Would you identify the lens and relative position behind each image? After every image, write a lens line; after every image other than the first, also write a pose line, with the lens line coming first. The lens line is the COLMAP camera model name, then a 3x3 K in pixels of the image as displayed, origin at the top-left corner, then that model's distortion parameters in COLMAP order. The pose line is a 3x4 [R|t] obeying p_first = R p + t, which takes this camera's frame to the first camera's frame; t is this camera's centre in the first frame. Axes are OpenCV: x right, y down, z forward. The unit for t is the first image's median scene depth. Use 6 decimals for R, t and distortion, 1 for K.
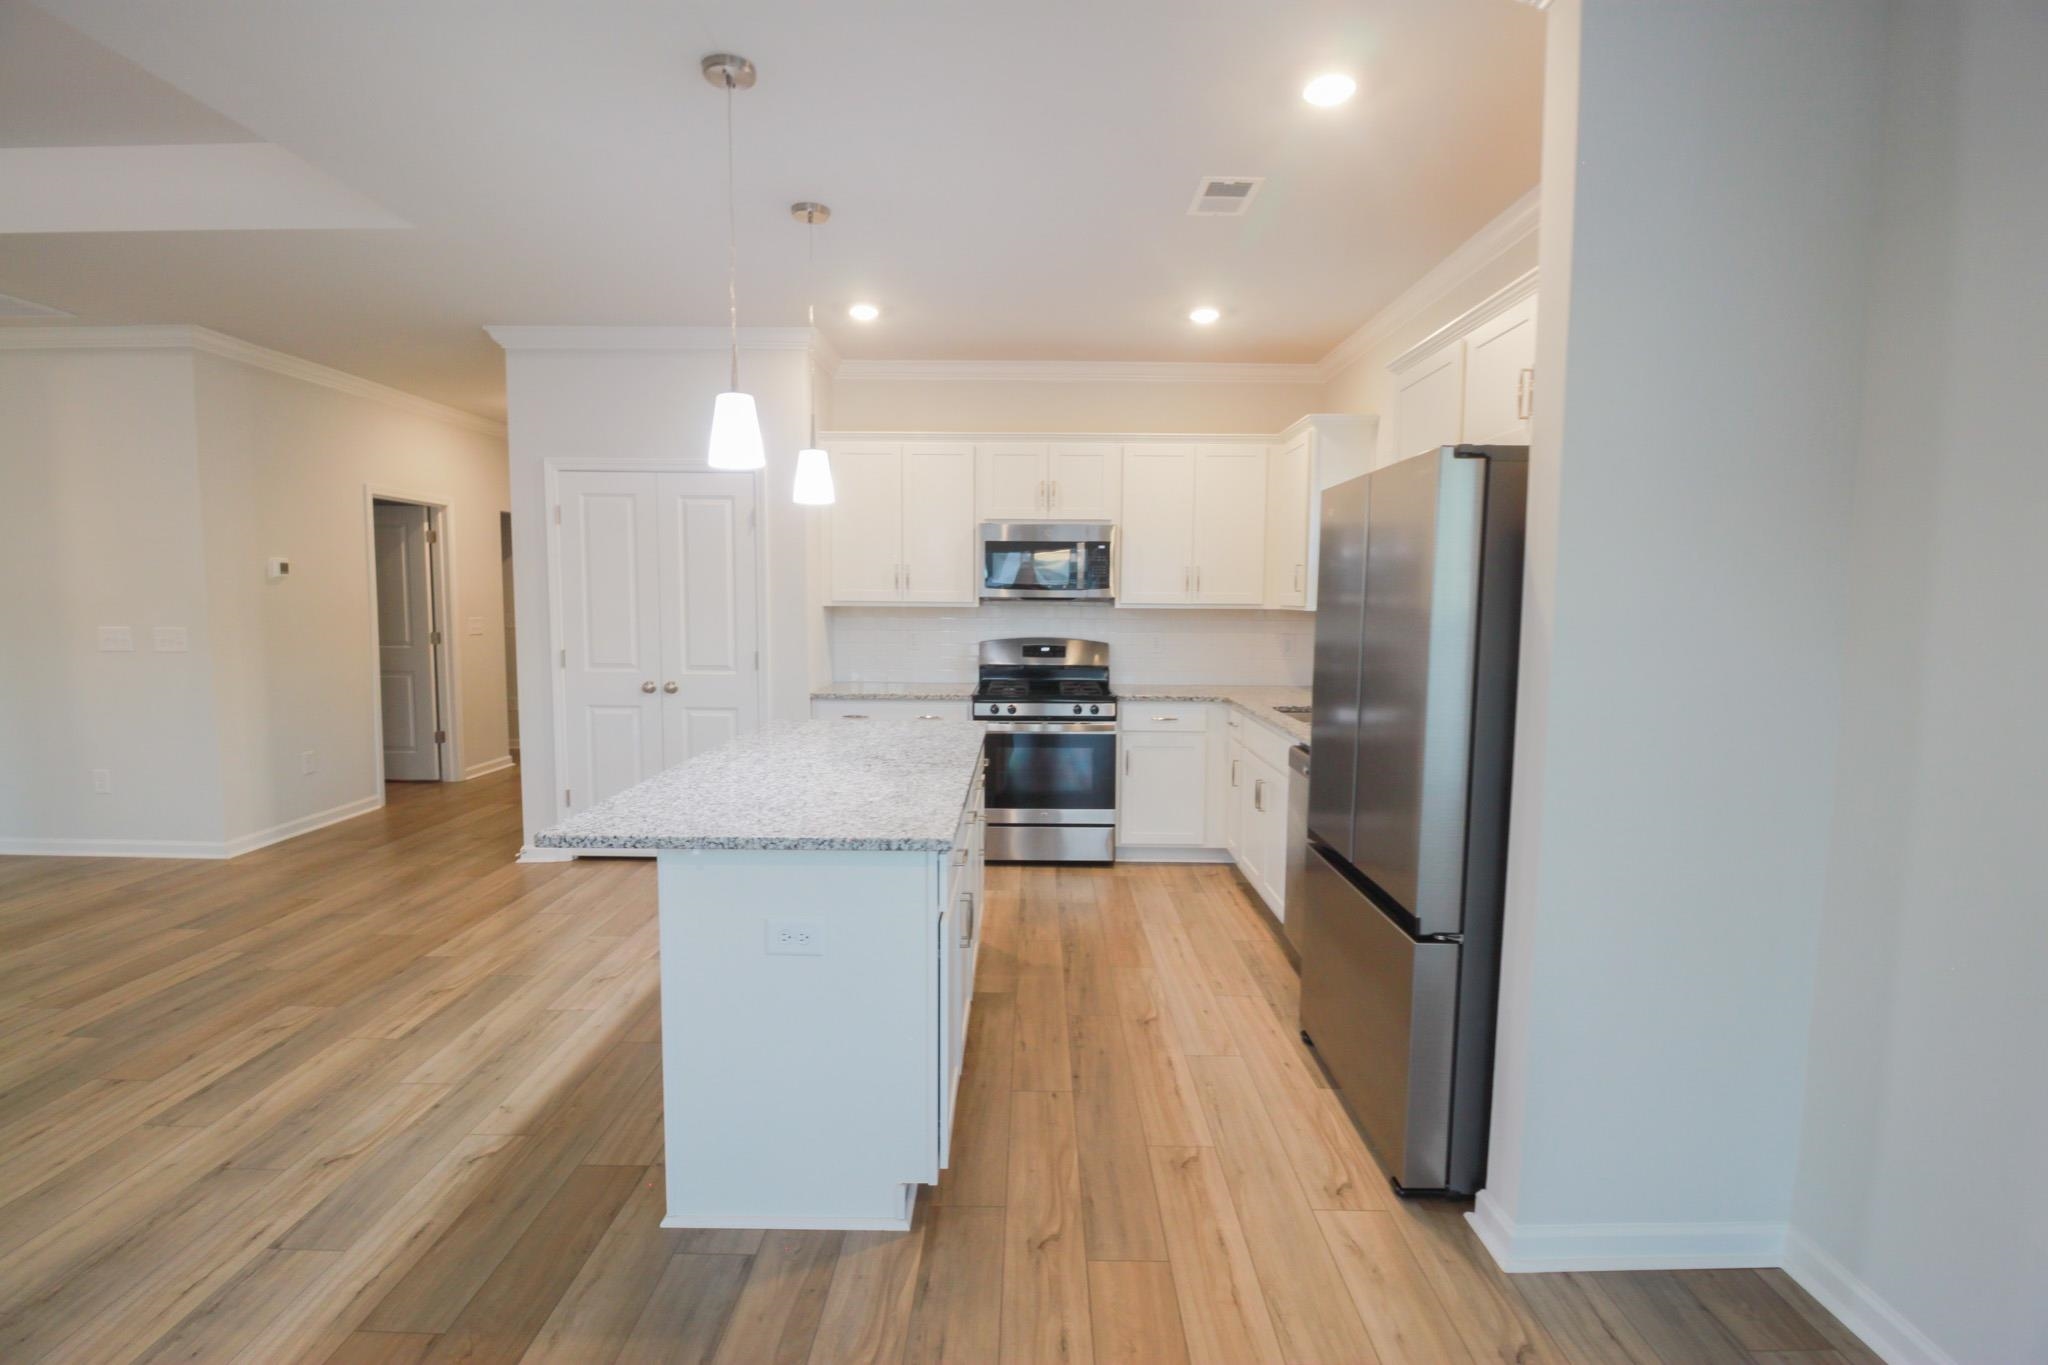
lens RADIAL K [[957.5, 0, 1028.4], [0, 957.5, 682.7], [0, 0, 1]] dist [0.002464, -0.013420]
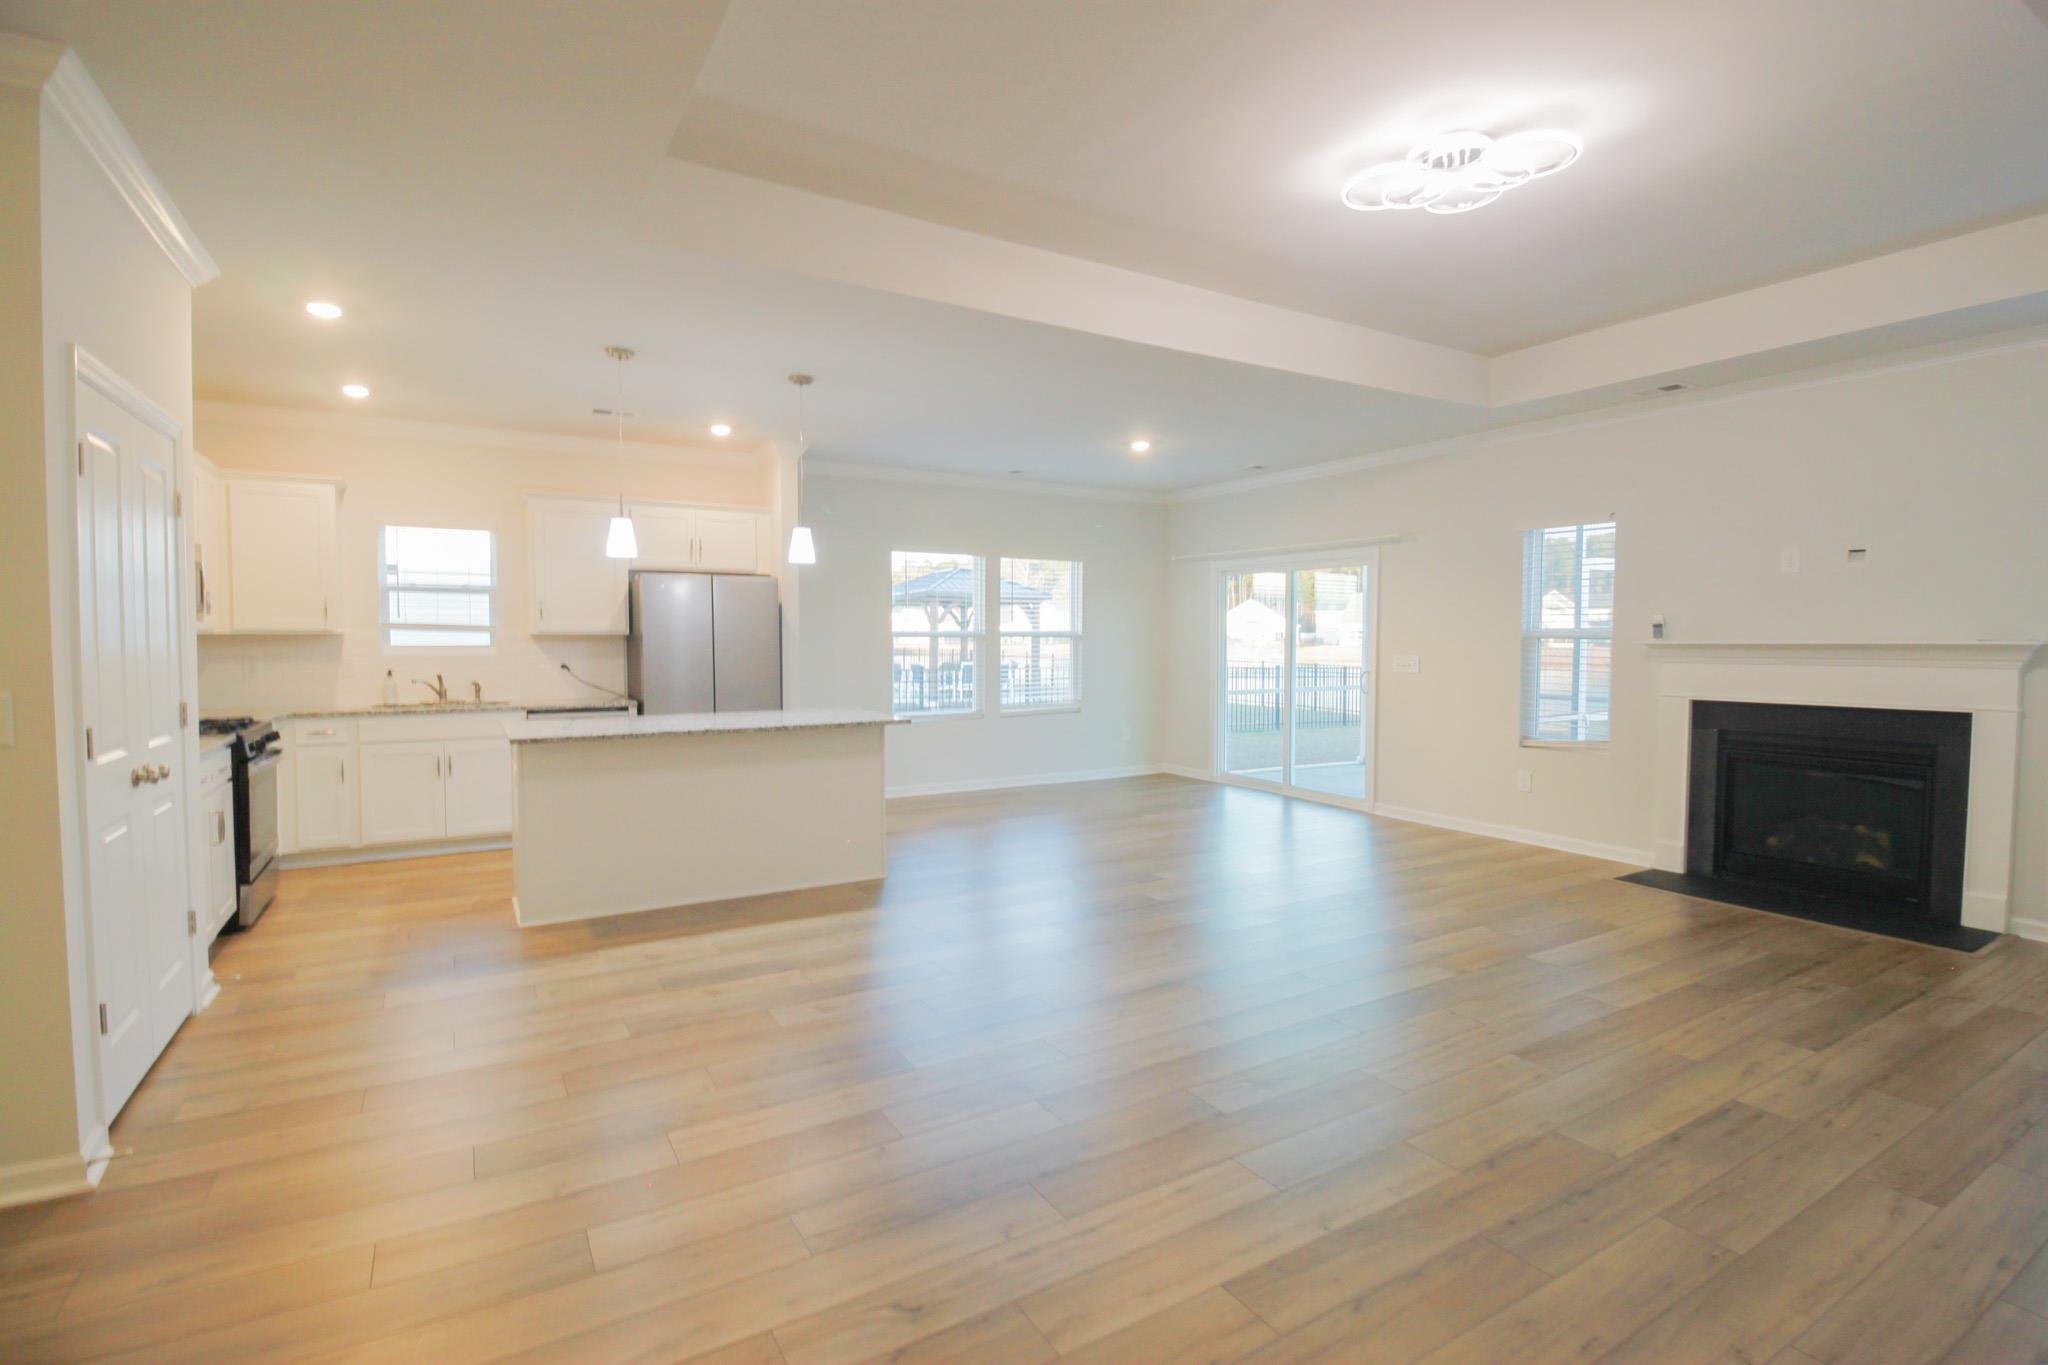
lens RADIAL K [[957.5, 0, 1028.4], [0, 957.5, 682.7], [0, 0, 1]] dist [0.002464, -0.013420]
pose [[-0.517745, -0.053352, 0.853870, -1.289551], [0.069683, 0.992108, 0.104242, -0.082378], [-0.852692, 0.113471, -0.509941, 0.916186]]
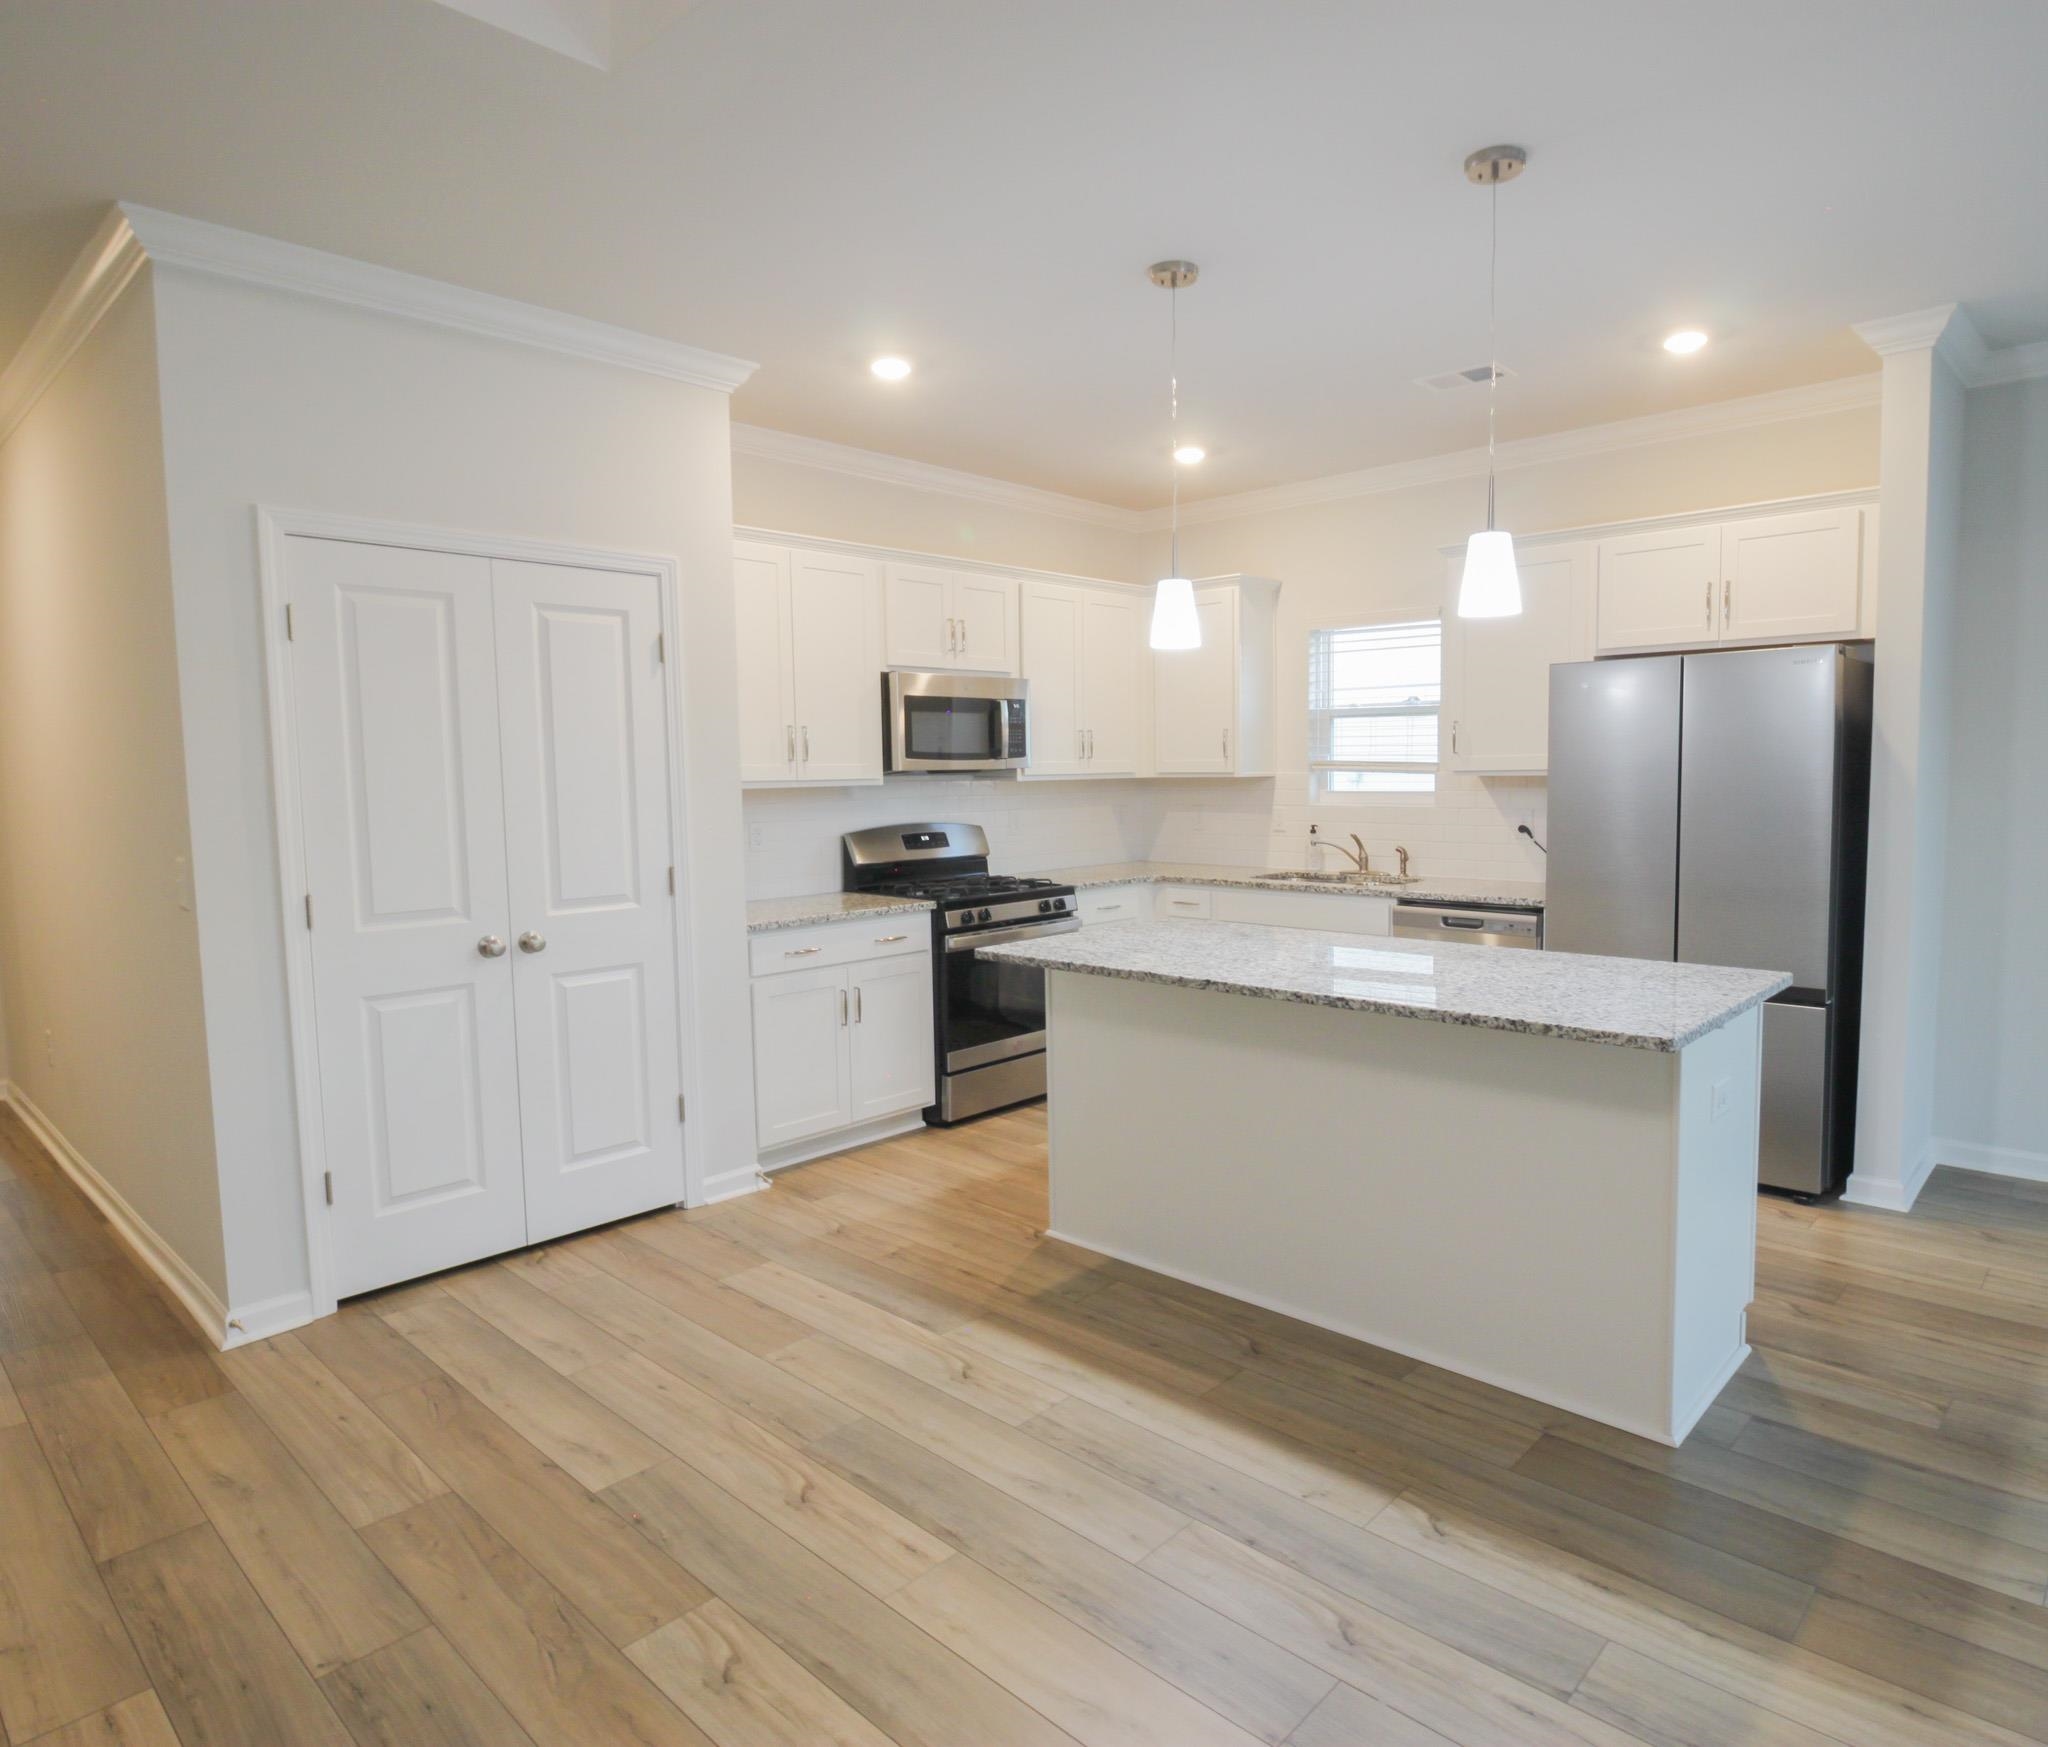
lens RADIAL K [[1231.4, 0, 1118.6], [0, 1231.4, 880.4], [0, 0, 1]] dist [0.006816, -0.018504]
pose [[0.657722, -0.087960, 0.748107, -0.759320], [0.086447, 0.995411, 0.041035, -0.034679], [-0.748284, 0.037682, 0.662308, 0.286091]]
